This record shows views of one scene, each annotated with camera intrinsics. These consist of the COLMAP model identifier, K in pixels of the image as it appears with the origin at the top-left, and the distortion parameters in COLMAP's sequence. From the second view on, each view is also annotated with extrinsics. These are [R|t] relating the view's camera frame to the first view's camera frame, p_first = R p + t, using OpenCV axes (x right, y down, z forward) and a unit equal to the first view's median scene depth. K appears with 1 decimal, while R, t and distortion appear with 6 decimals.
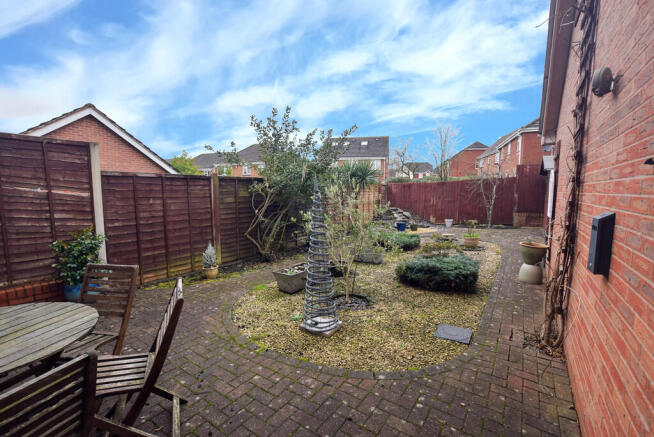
lens RADIAL K [[287.8, 0, 327.7], [0, 287.8, 222.4], [0, 0, 1]] dist [-0.021397, -0.000183]
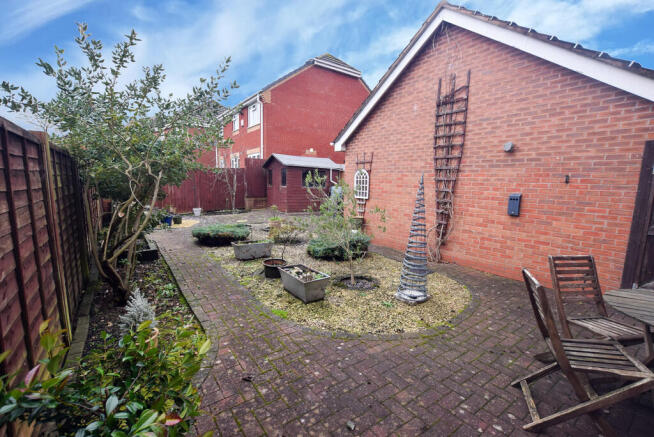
lens RADIAL K [[287.8, 0, 326.6], [0, 287.8, 218.7], [0, 0, 1]] dist [-0.021397, -0.000183]
pose [[0.351537, -0.115901, 0.928972, -0.971426], [0.082734, 0.992270, 0.092491, -0.085000], [-0.932511, 0.044344, 0.358409, 0.699376]]
